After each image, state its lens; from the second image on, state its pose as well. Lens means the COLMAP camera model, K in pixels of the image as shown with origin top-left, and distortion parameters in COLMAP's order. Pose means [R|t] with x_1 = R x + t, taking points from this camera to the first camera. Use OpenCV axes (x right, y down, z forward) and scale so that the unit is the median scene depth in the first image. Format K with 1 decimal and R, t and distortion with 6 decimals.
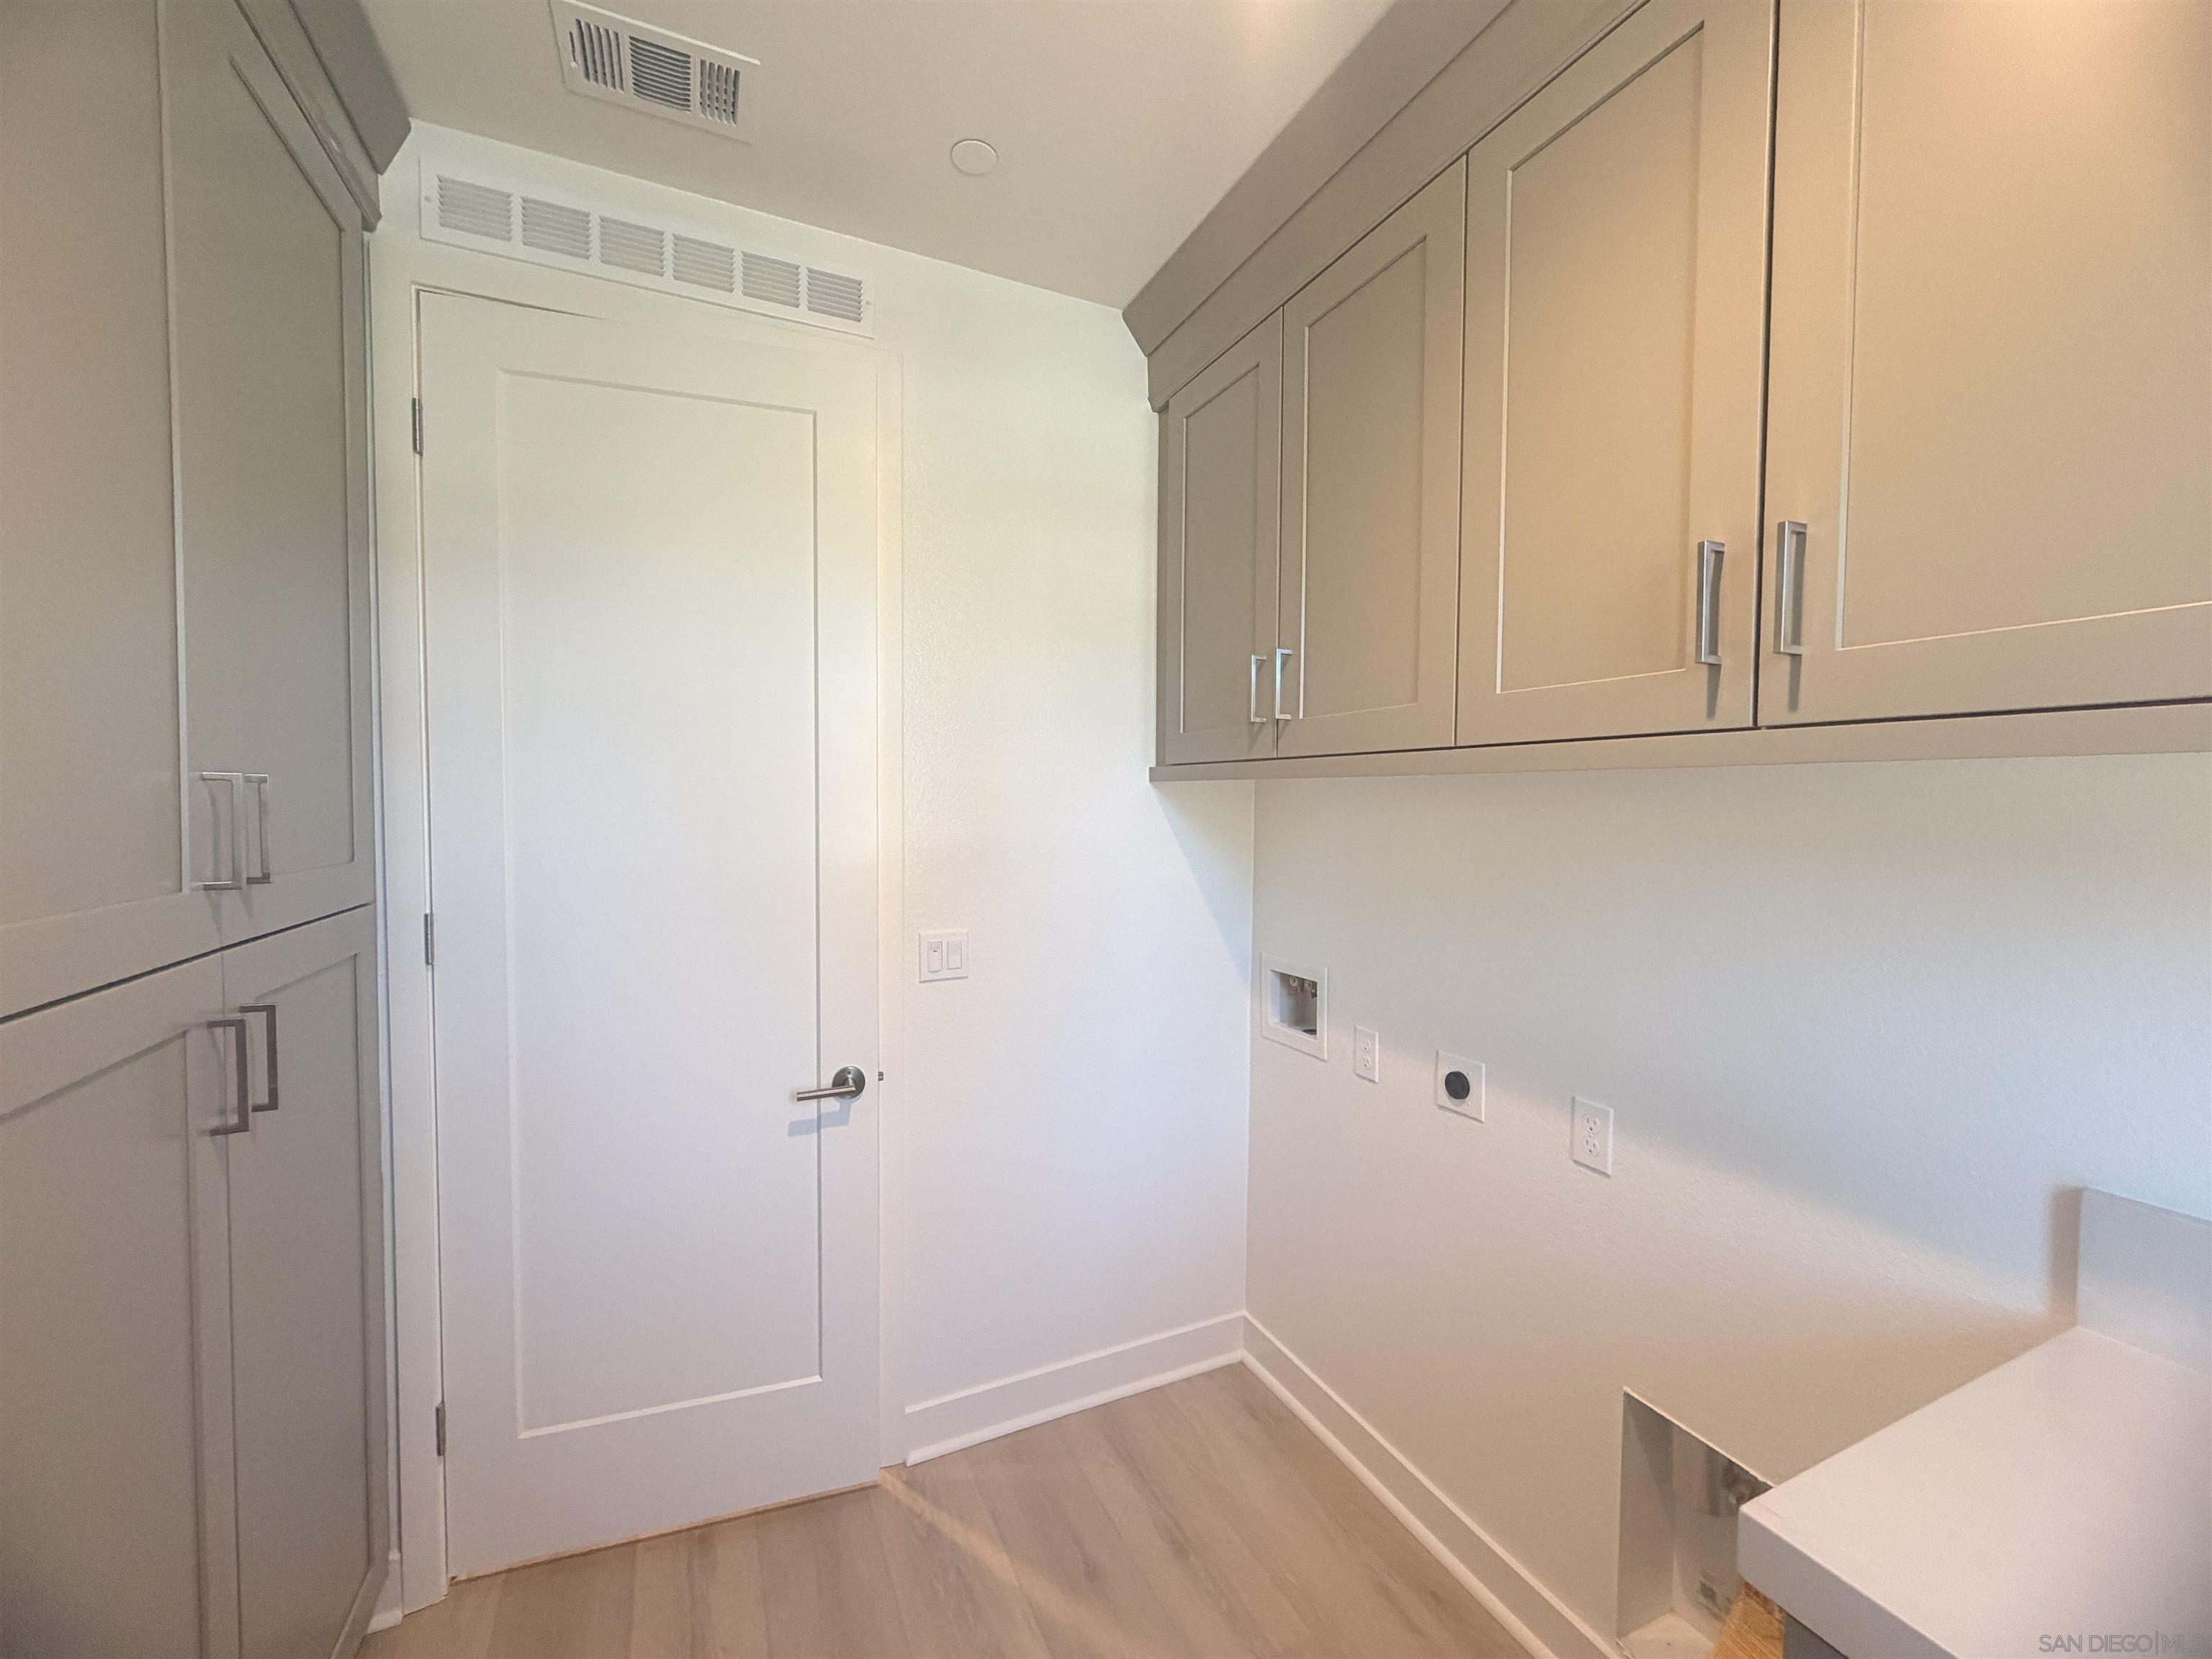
lens RADIAL K [[880.2, 0, 1107.2], [0, 880.2, 836.4], [0, 0, 1]] dist [0.001269, 0.000057]
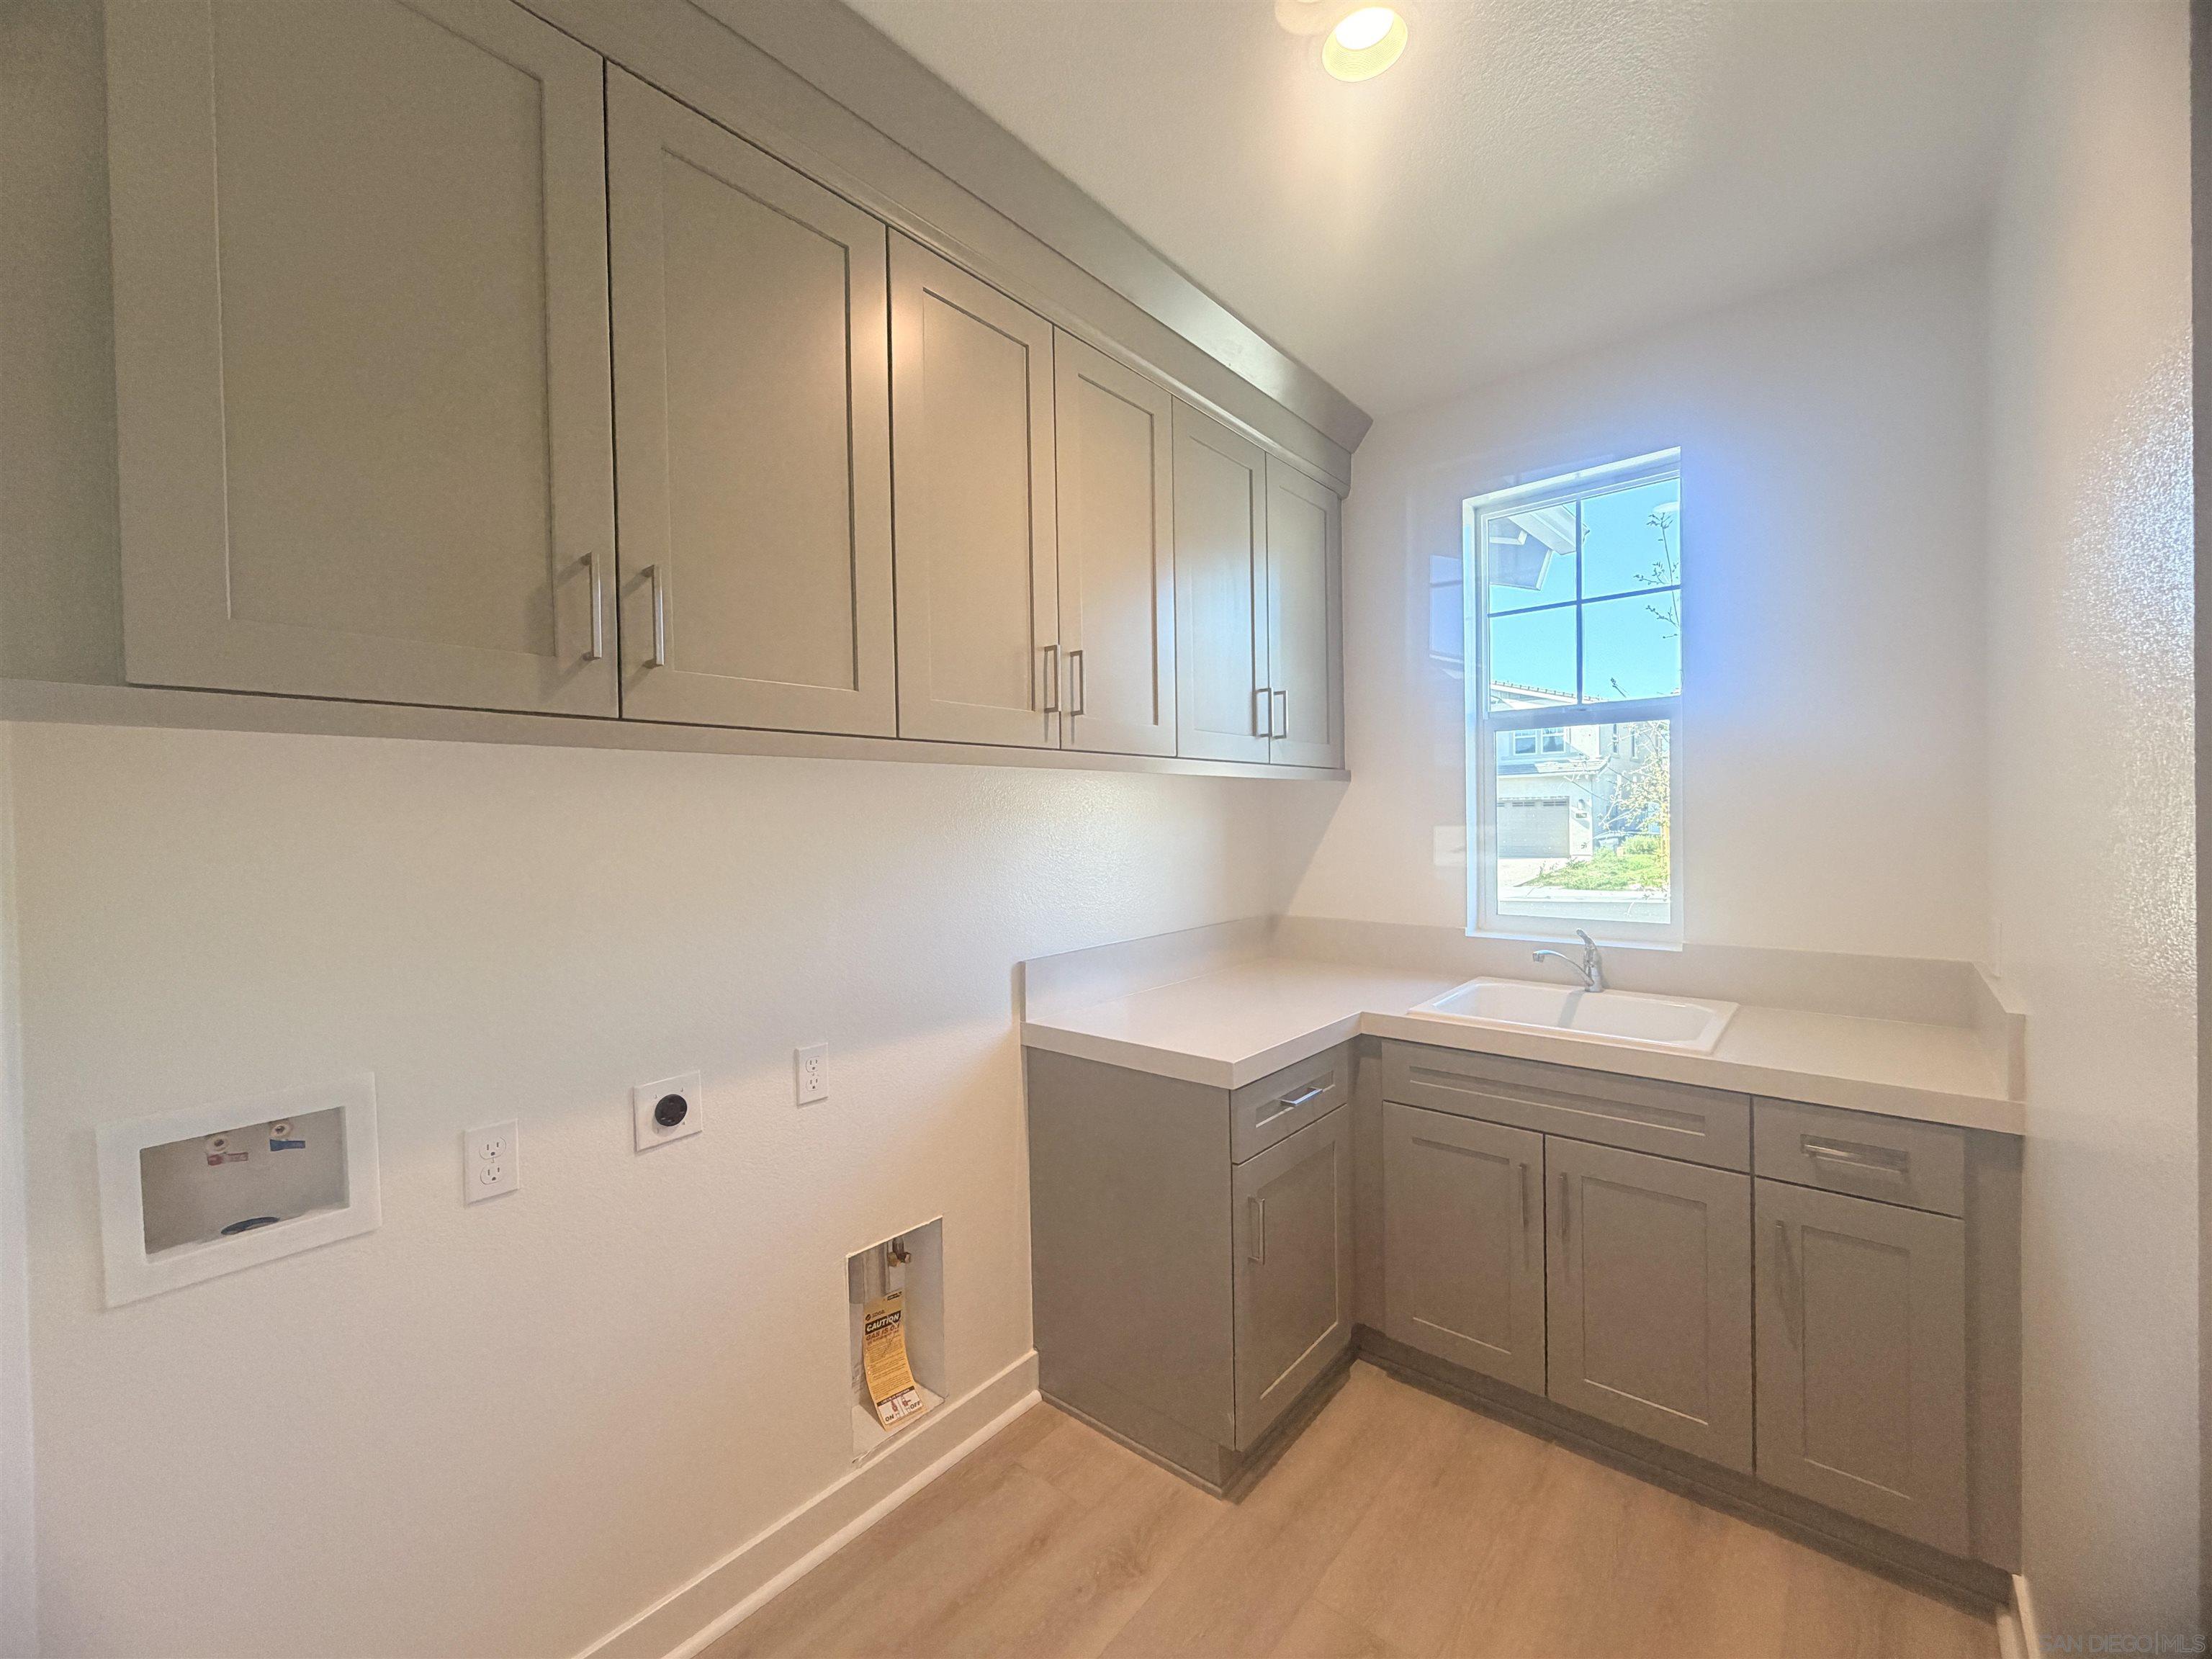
lens RADIAL K [[880.2, 0, 1115.6], [0, 880.2, 820.6], [0, 0, 1]] dist [0.001269, 0.000057]
pose [[-0.429563, -0.032713, 0.902444, -0.560688], [0.026741, 0.998445, 0.048922, -0.034131], [-0.902641, 0.045147, -0.428020, 0.944229]]
